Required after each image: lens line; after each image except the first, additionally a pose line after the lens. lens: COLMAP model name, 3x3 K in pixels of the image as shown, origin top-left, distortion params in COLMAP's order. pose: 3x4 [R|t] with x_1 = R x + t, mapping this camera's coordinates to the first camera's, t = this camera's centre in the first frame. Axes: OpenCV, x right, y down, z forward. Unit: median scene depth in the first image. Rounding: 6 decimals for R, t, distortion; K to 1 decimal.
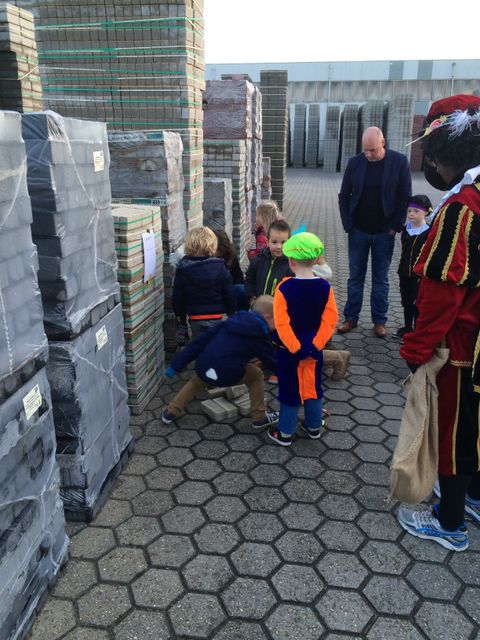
lens RADIAL K [[538.5, 0, 240.0], [0, 538.5, 320.0], [0, 0, 1]] dist [0.127994, -0.169040]
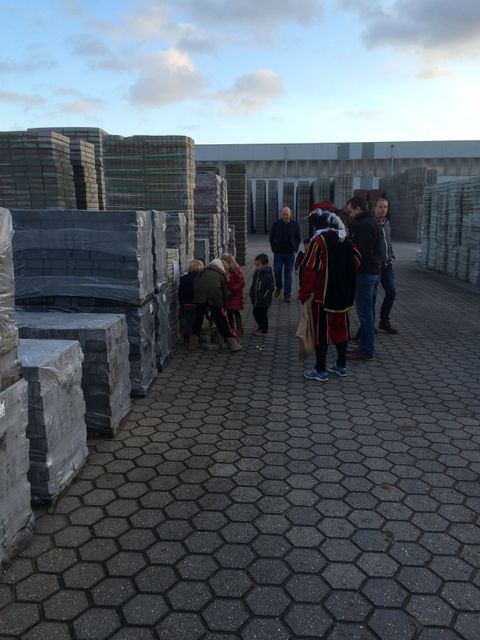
lens RADIAL K [[538.5, 0, 240.0], [0, 538.5, 320.0], [0, 0, 1]] dist [0.127994, -0.169040]
pose [[0.998118, -0.015936, 0.059223, -0.017797], [0.022733, 0.992997, -0.115930, 0.119585], [-0.056961, 0.117058, 0.991490, -0.400478]]
